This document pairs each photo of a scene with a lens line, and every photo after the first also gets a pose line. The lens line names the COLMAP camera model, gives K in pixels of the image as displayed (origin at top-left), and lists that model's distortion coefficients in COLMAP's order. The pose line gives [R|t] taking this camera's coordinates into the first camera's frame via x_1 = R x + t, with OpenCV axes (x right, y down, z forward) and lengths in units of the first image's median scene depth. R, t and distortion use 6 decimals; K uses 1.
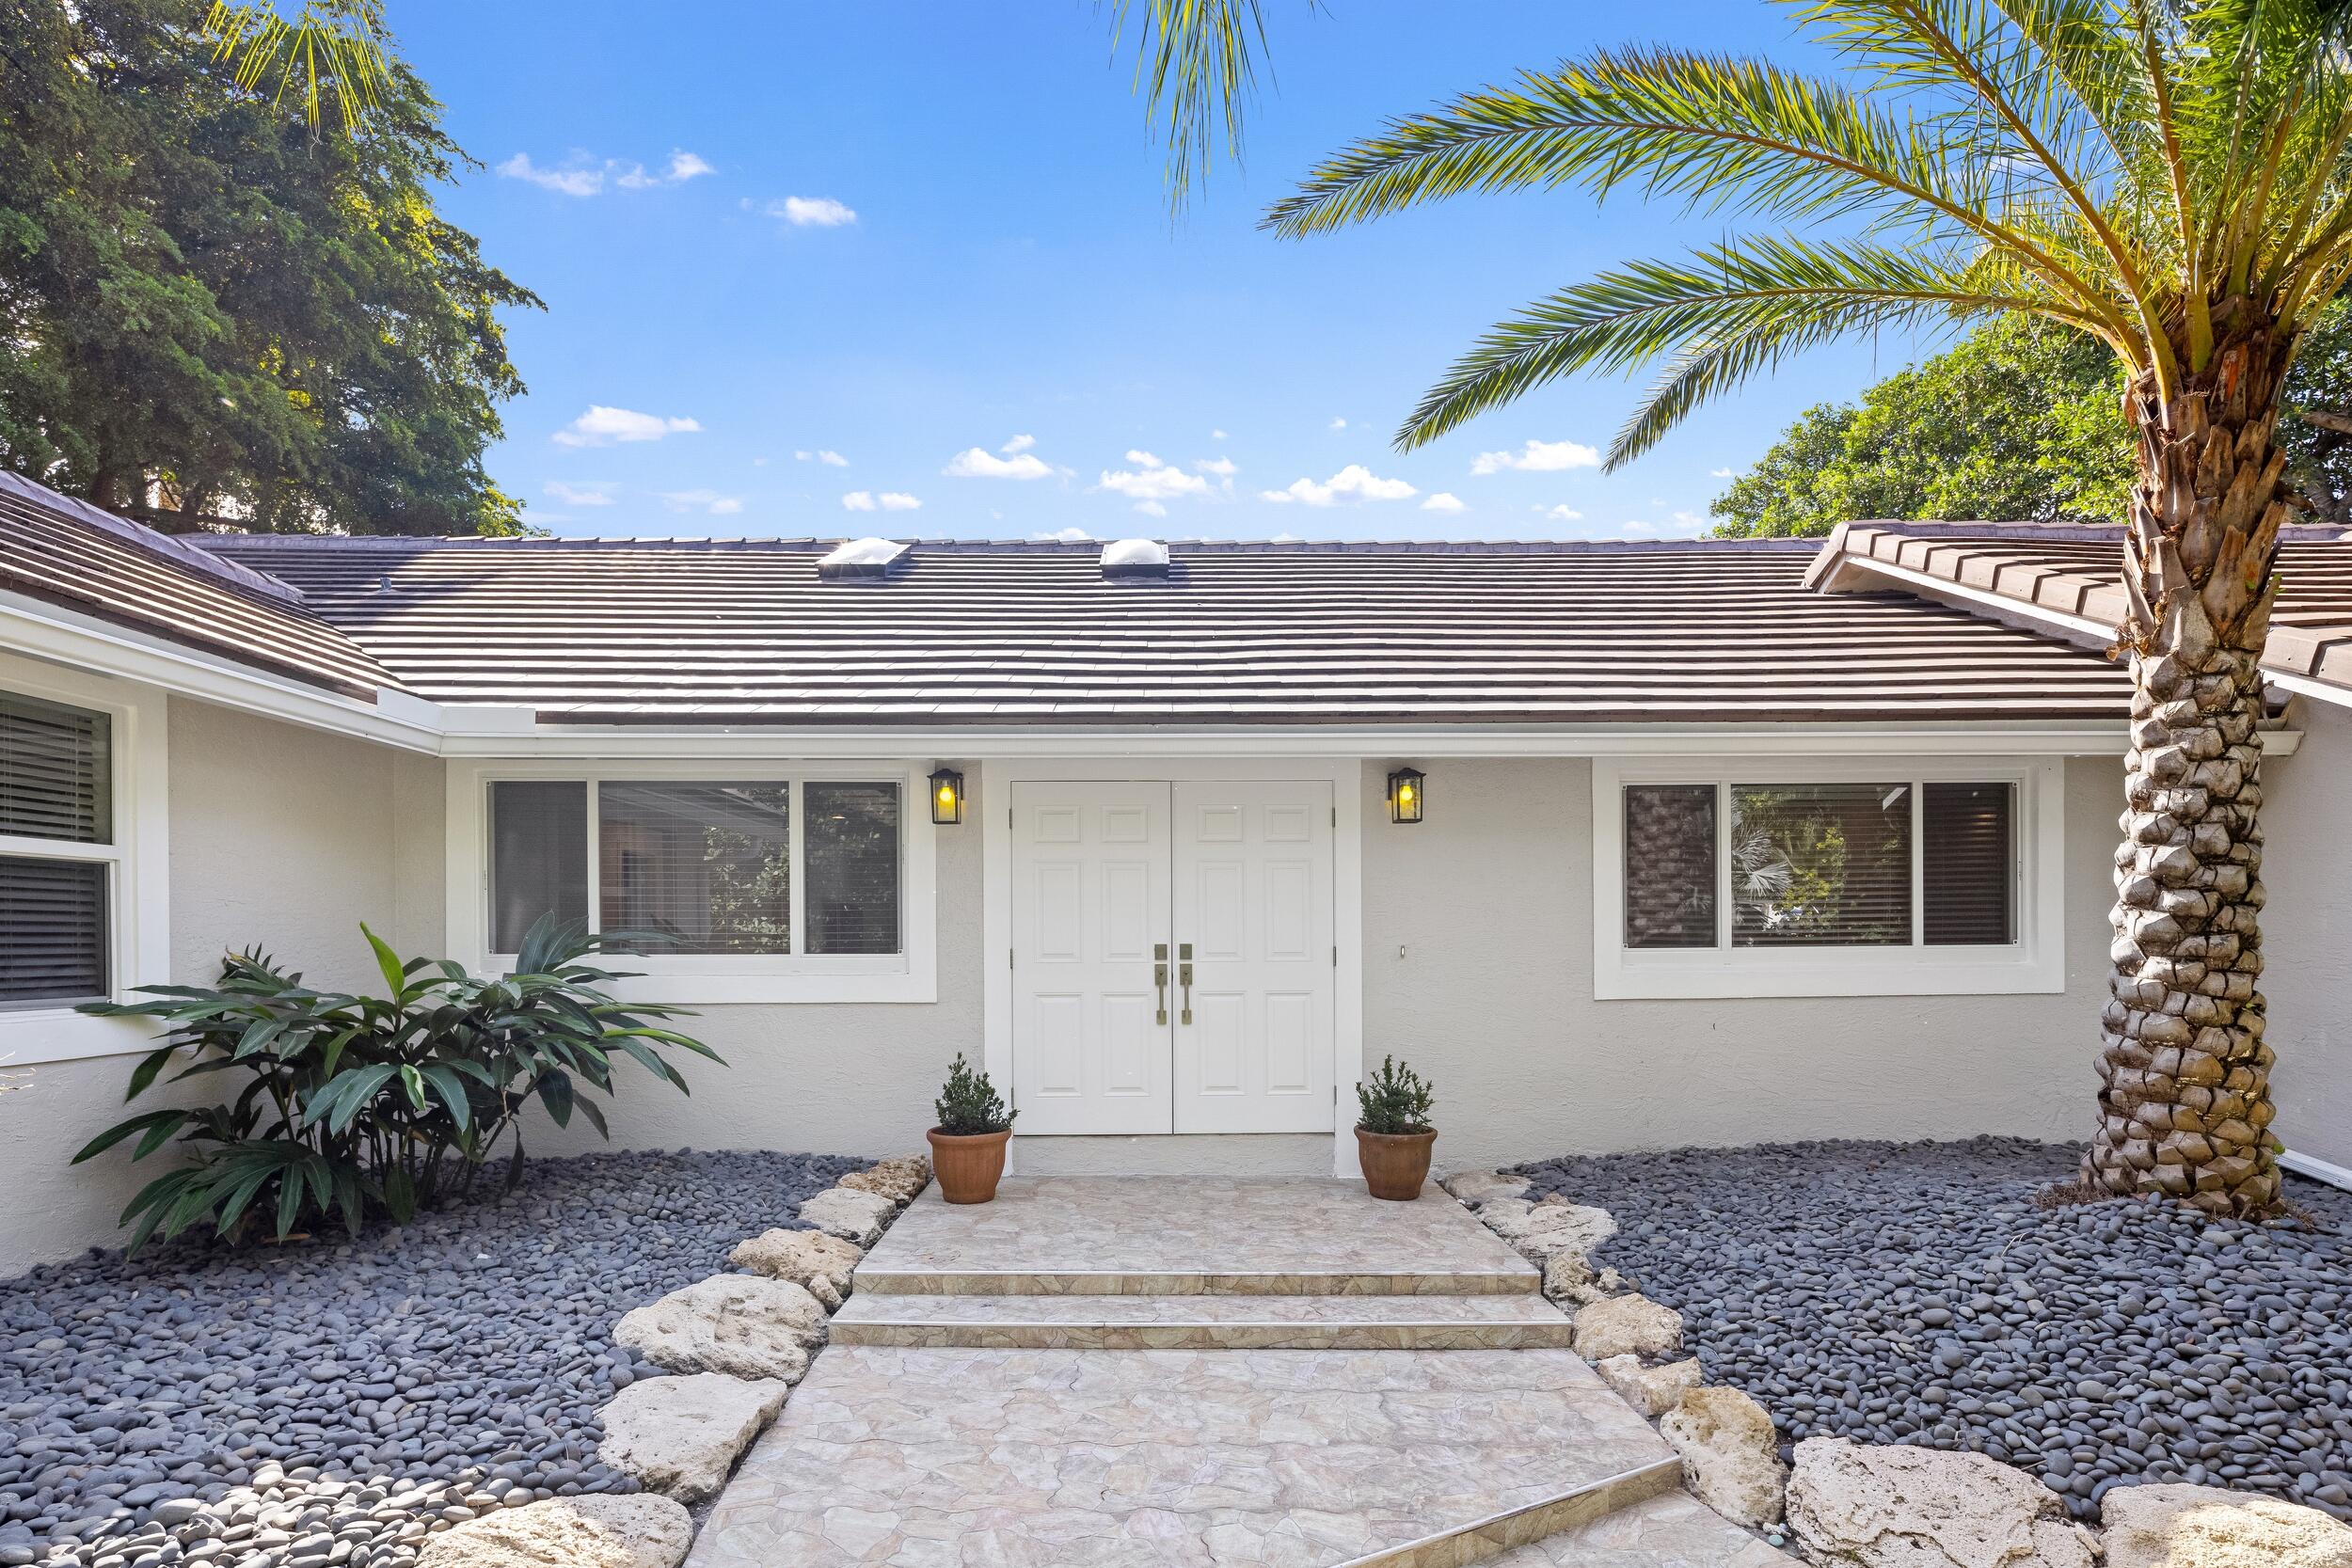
lens RADIAL K [[1145.8, 0, 1168.3], [0, 1145.8, 944.0], [0, 0, 1]] dist [-0.002252, -0.000854]
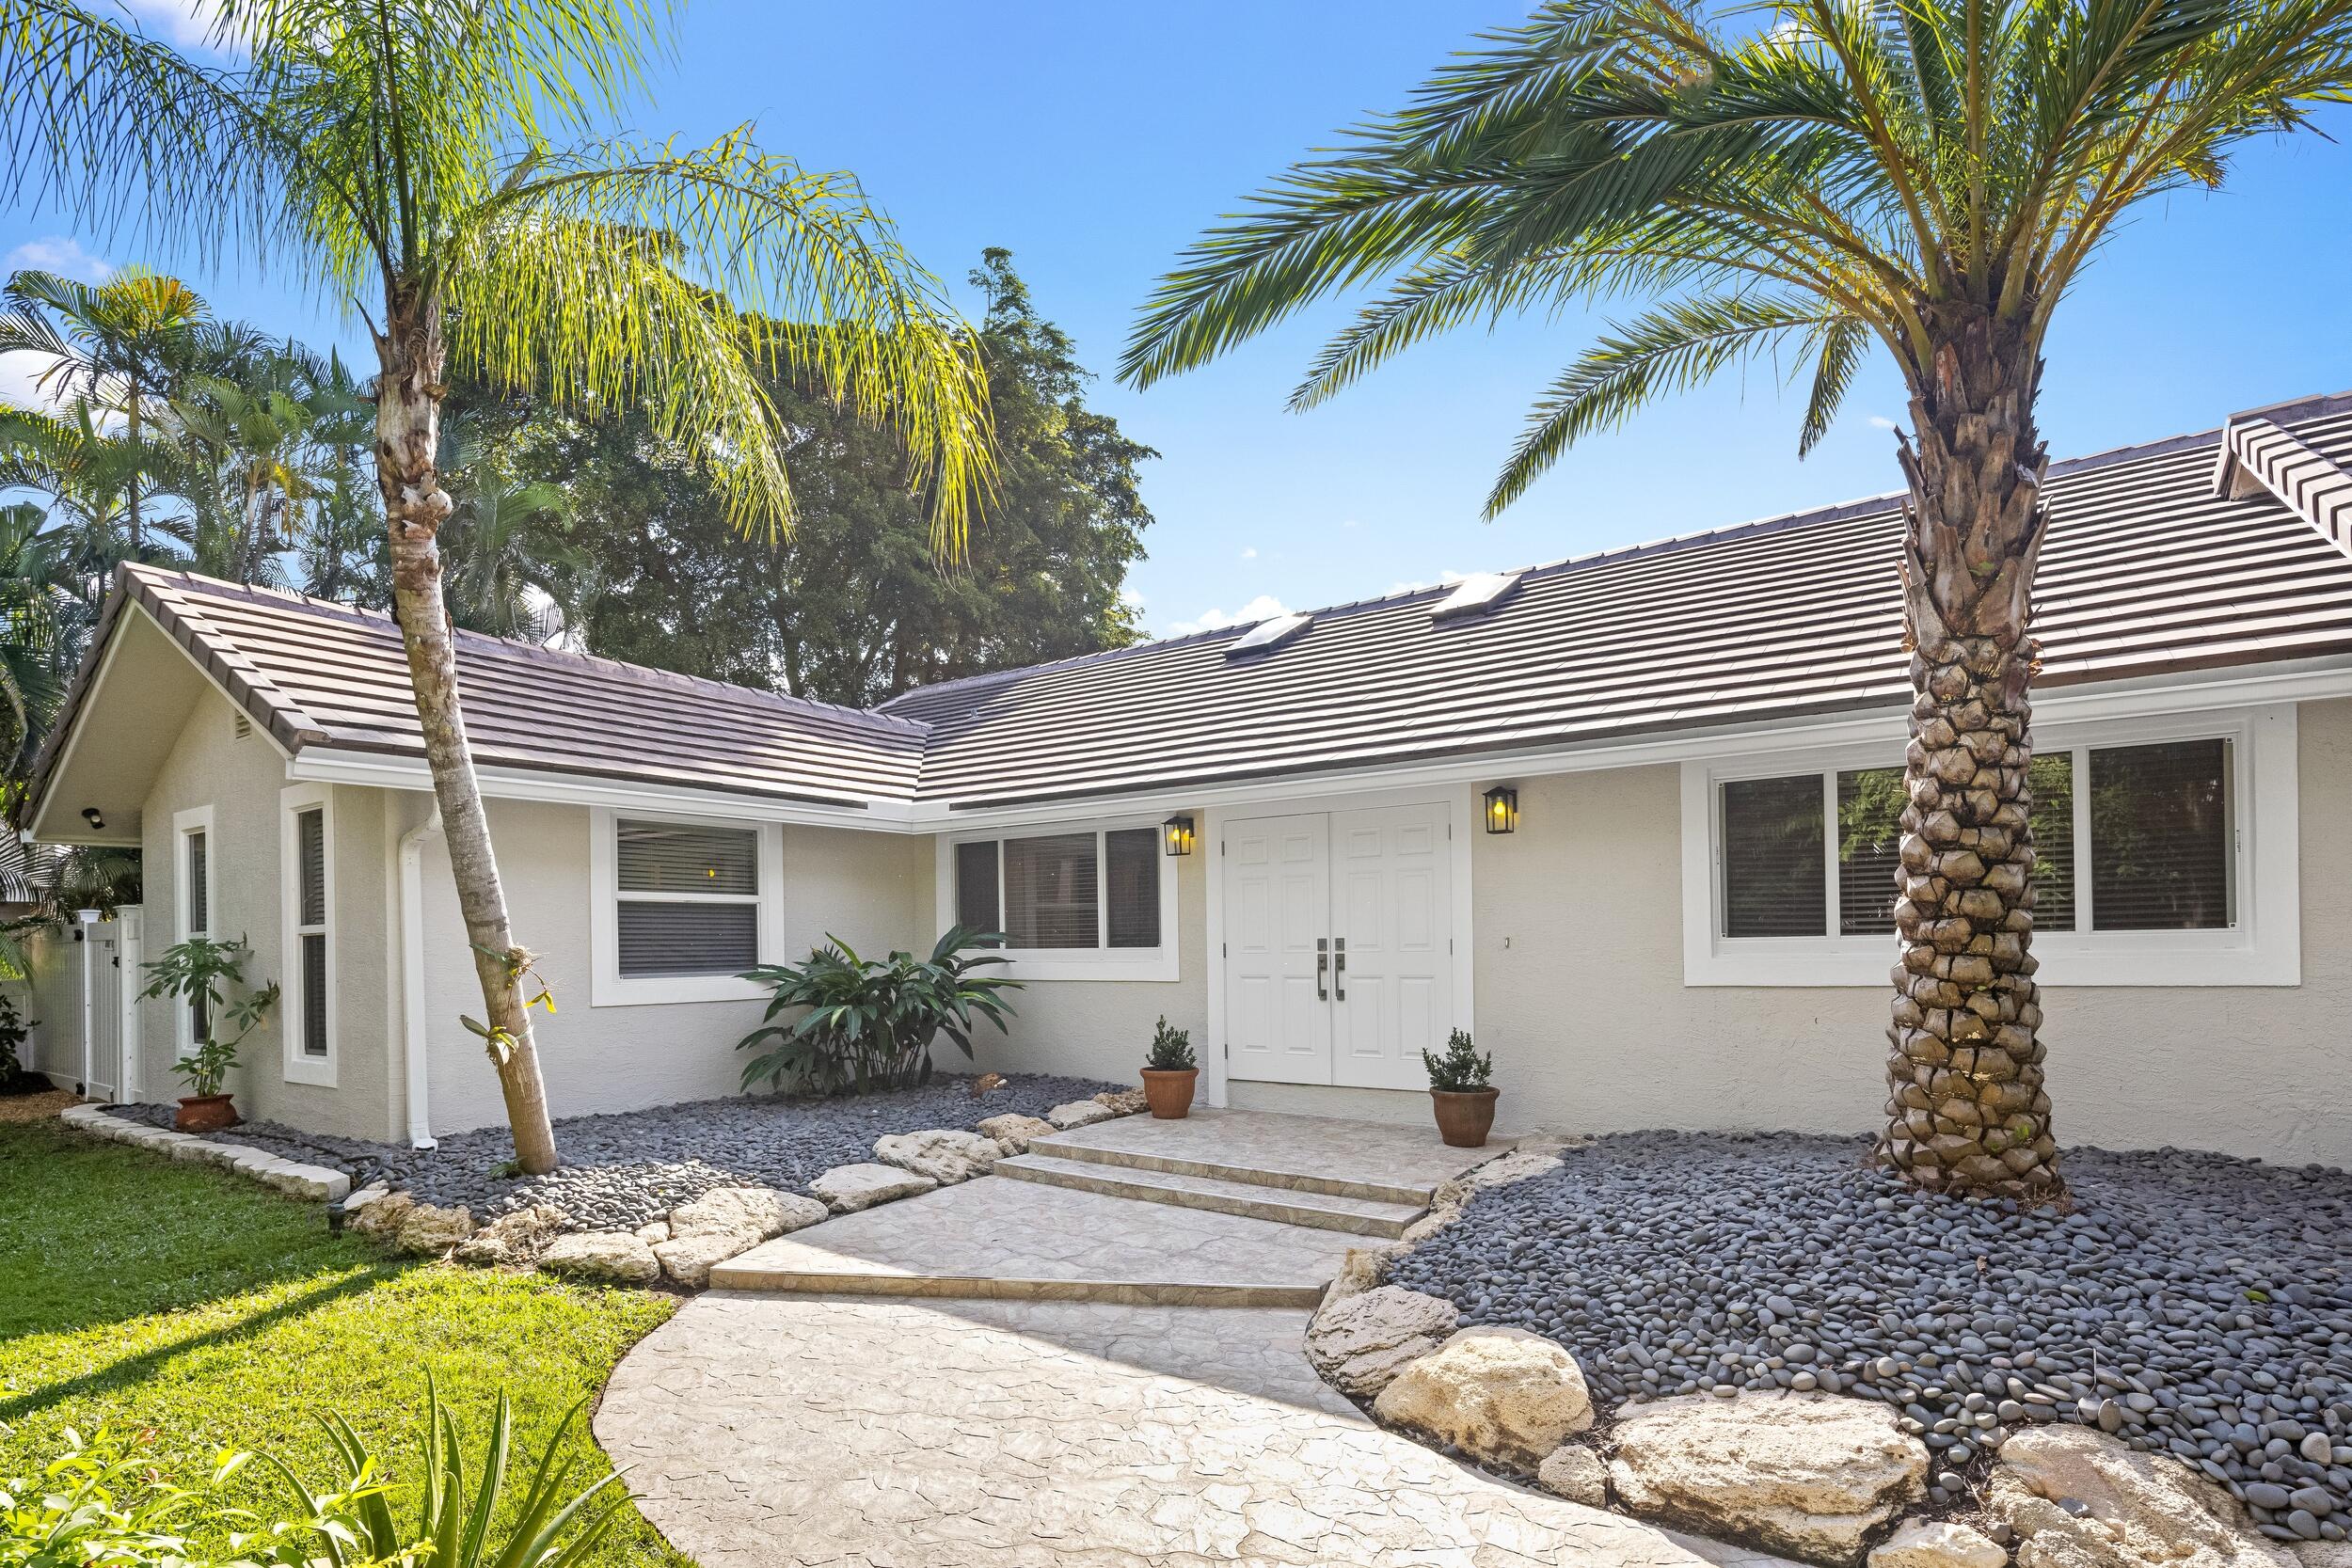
lens RADIAL K [[1145.8, 0, 1168.3], [0, 1145.8, 944.0], [0, 0, 1]] dist [-0.002252, -0.000854]
pose [[0.810271, -0.007751, -0.586005, 0.777332], [0.009089, 0.999958, -0.000659, 0.007130], [0.585986, -0.004793, 0.810307, -0.197409]]
